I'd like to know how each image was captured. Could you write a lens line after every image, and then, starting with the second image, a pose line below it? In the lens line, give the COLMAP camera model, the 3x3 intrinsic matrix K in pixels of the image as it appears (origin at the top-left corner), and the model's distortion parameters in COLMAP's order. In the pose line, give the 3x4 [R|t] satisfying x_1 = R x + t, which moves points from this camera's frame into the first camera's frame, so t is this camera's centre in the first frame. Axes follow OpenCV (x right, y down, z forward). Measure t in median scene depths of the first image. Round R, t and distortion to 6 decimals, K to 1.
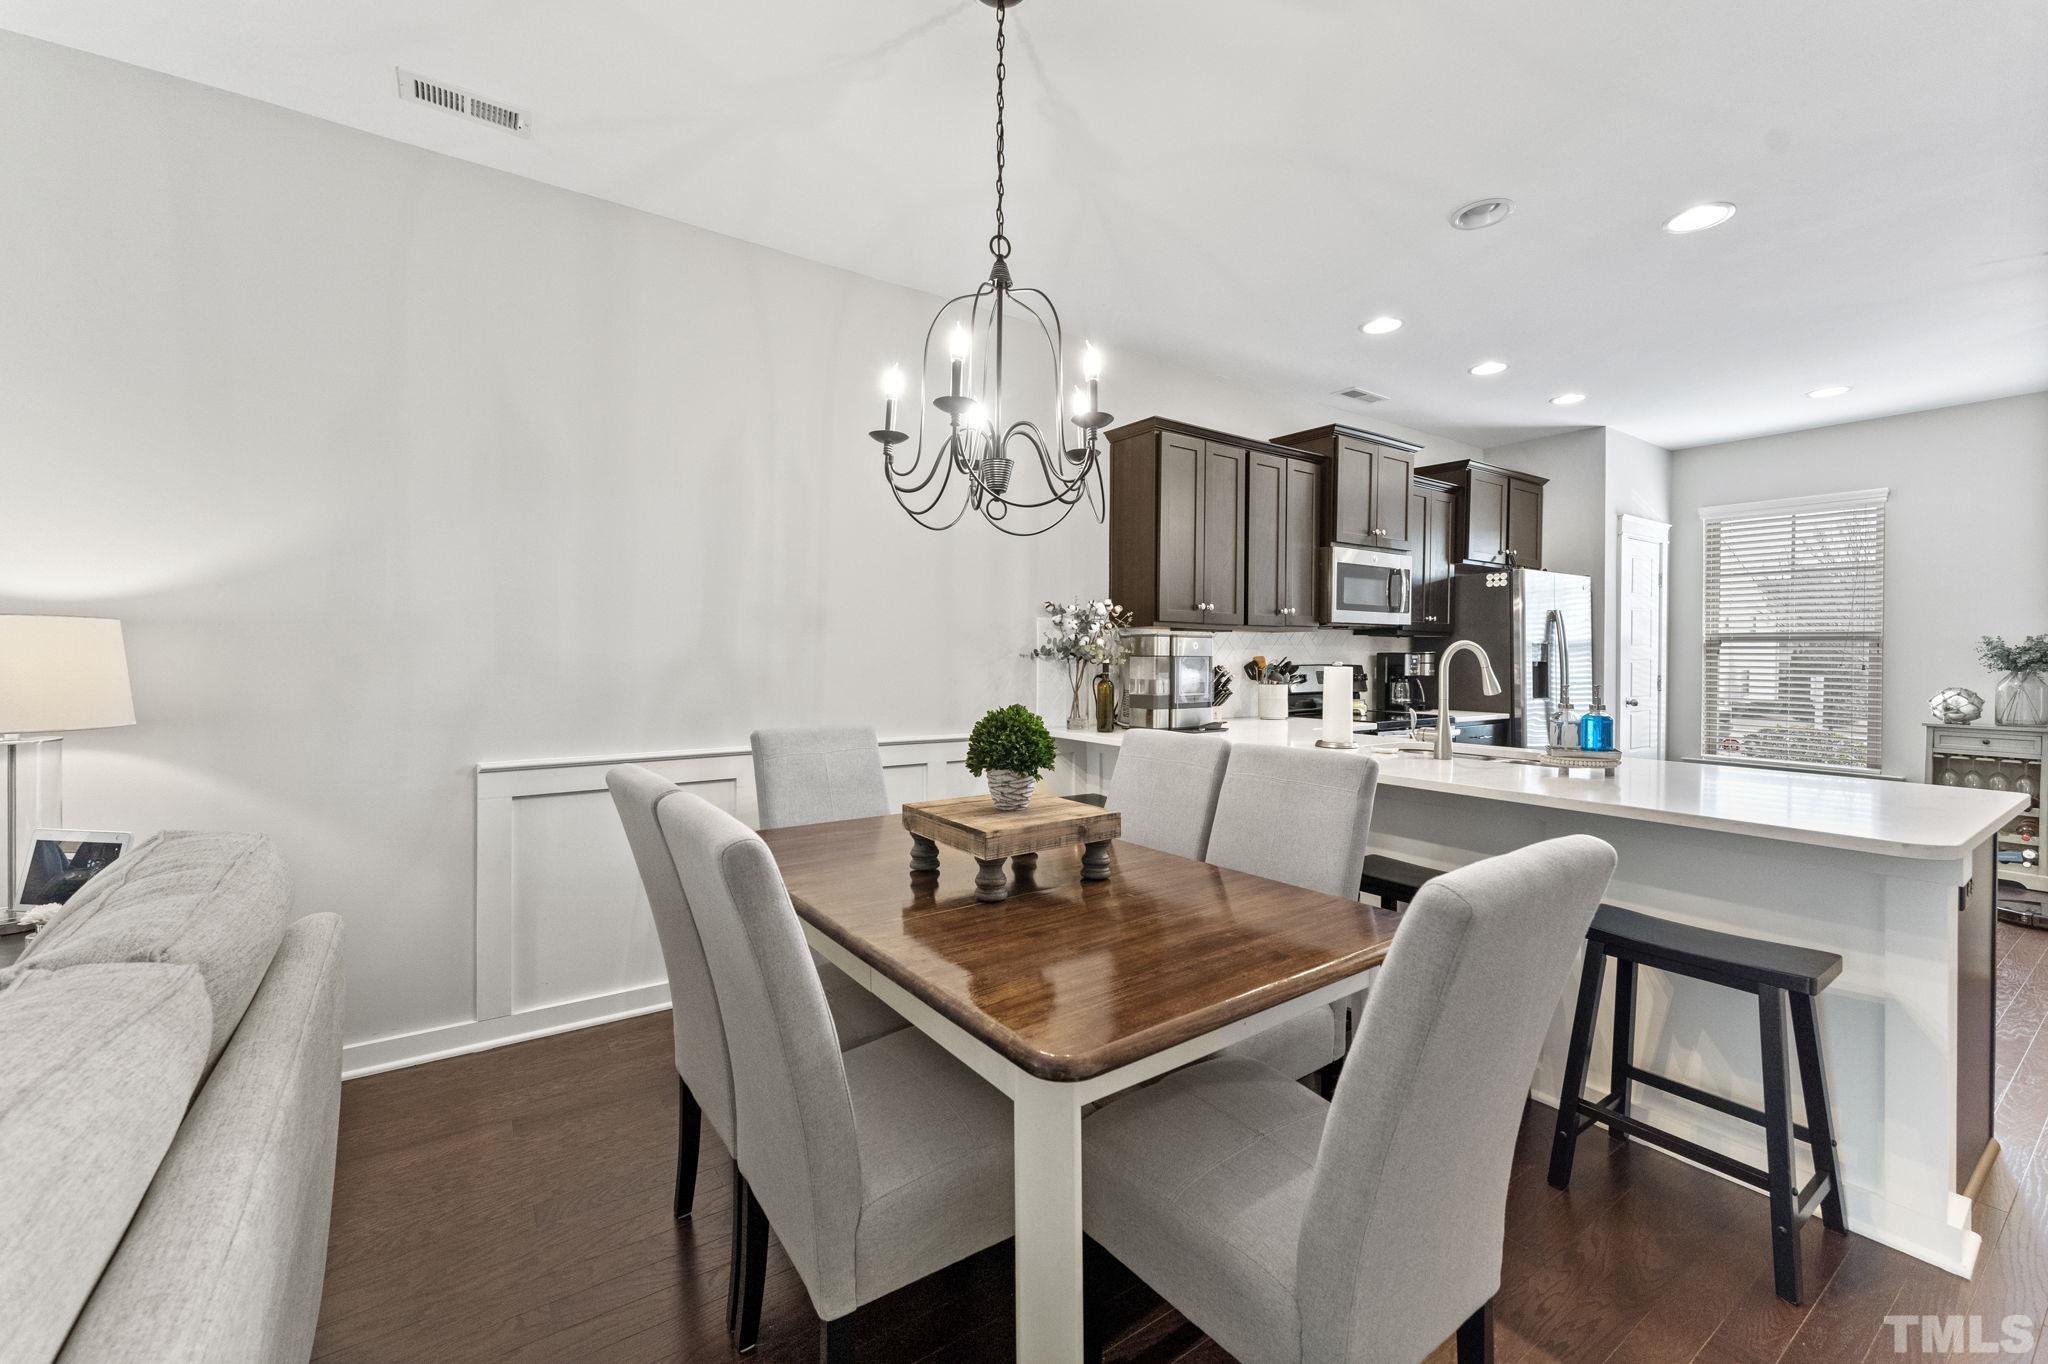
lens RADIAL K [[829.7, 0, 1023.2], [0, 829.7, 660.4], [0, 0, 1]] dist [-0.000830, -0.000022]
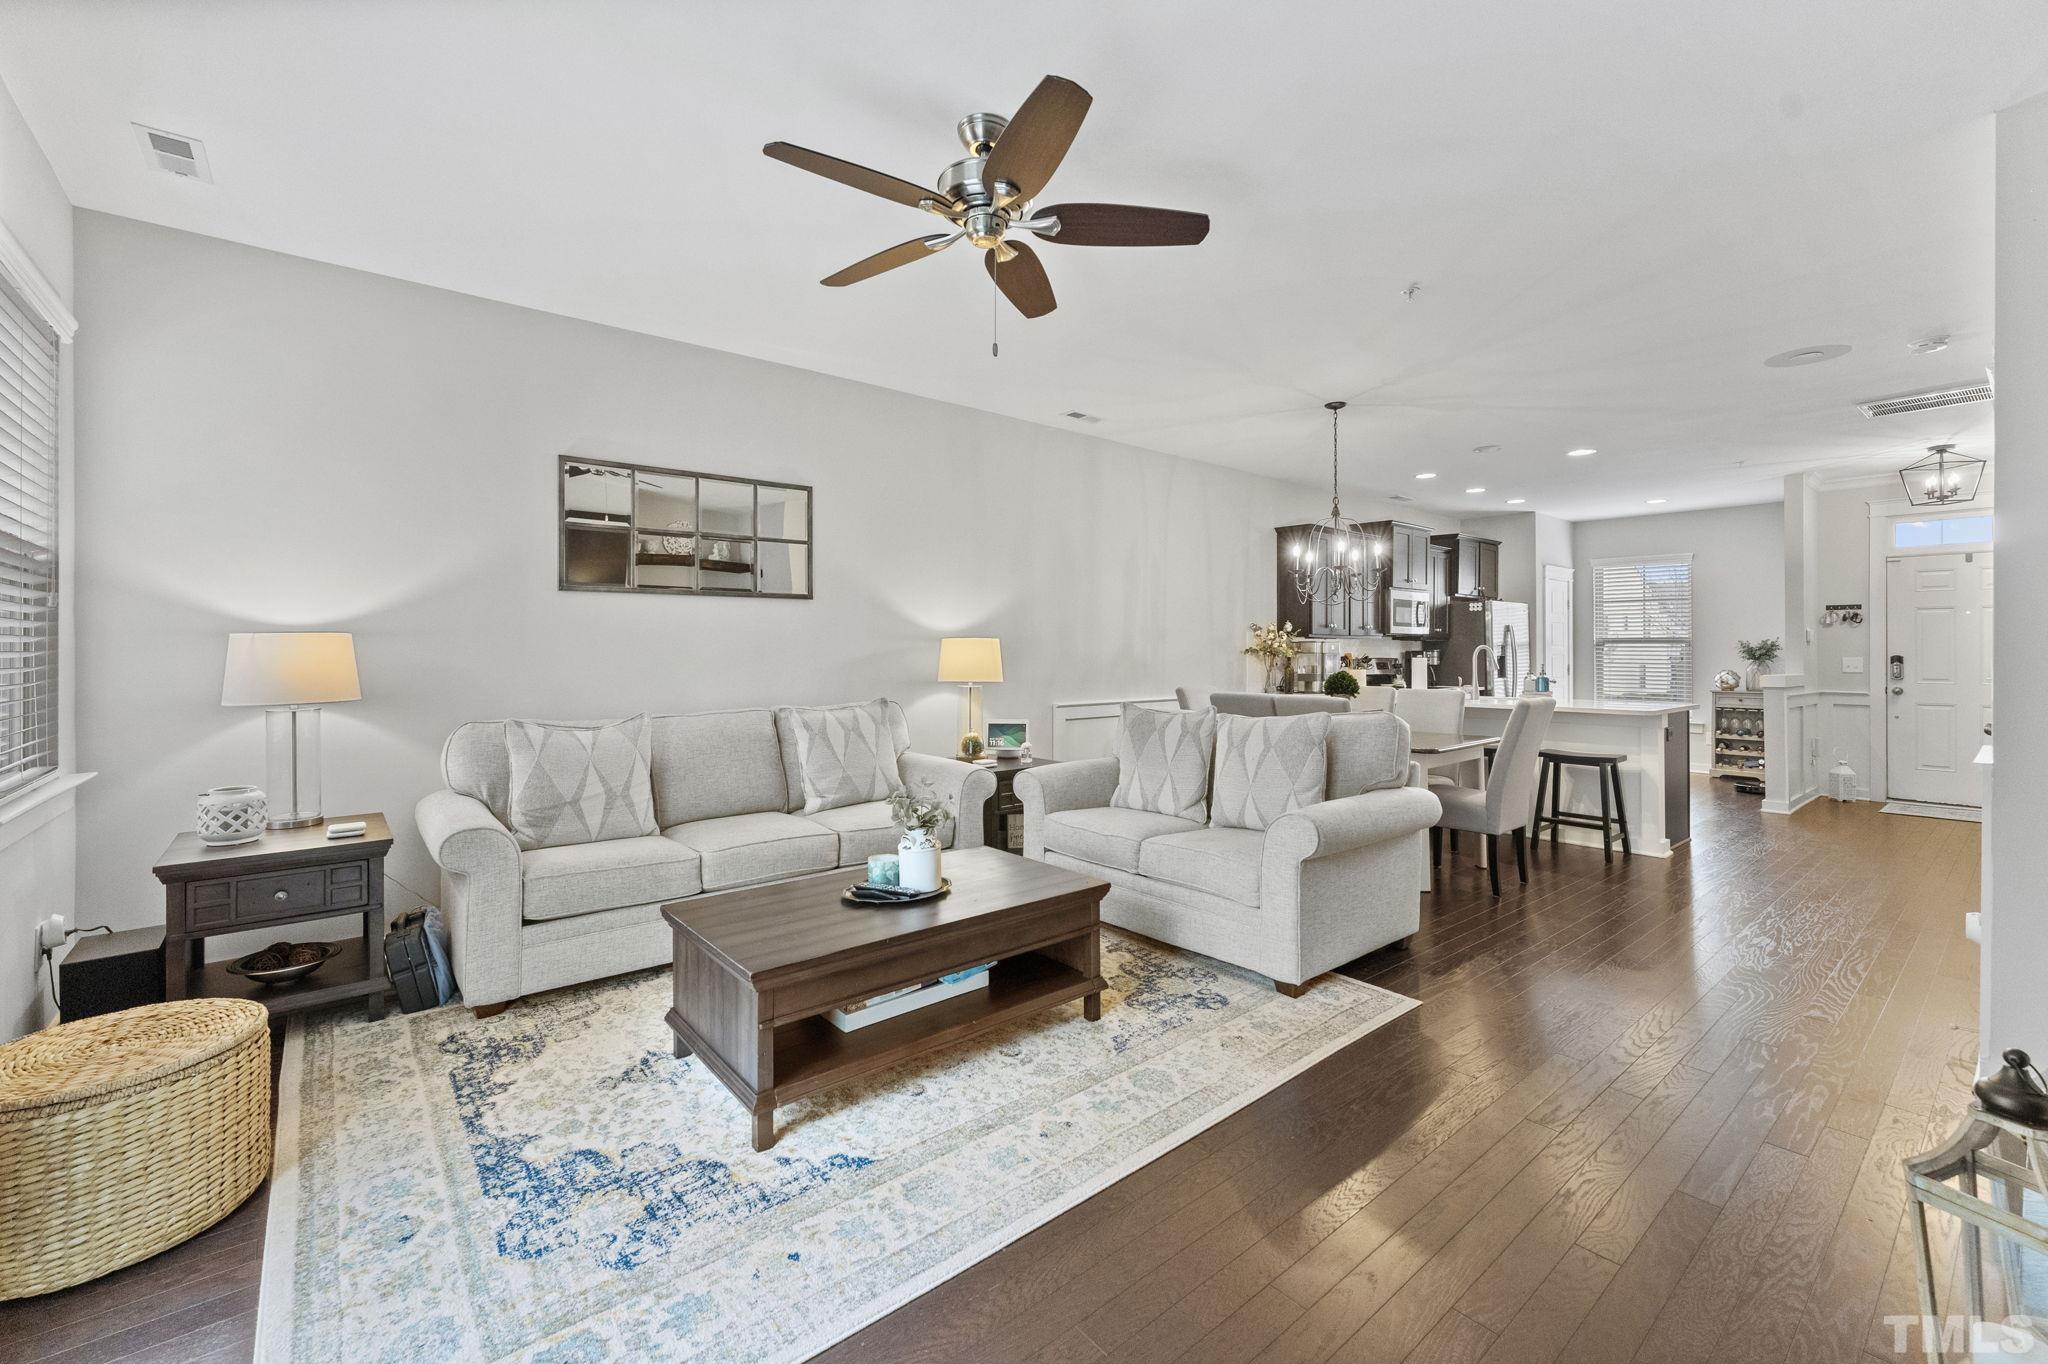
lens RADIAL K [[837.0, 0, 1046.9], [0, 837.0, 645.2], [0, 0, 1]] dist [-0.001435, -0.000134]
pose [[0.995549, -0.001889, 0.094228, -0.493808], [0.003492, 0.999852, -0.016842, 0.005634], [-0.094182, 0.017096, 0.995408, -0.653265]]
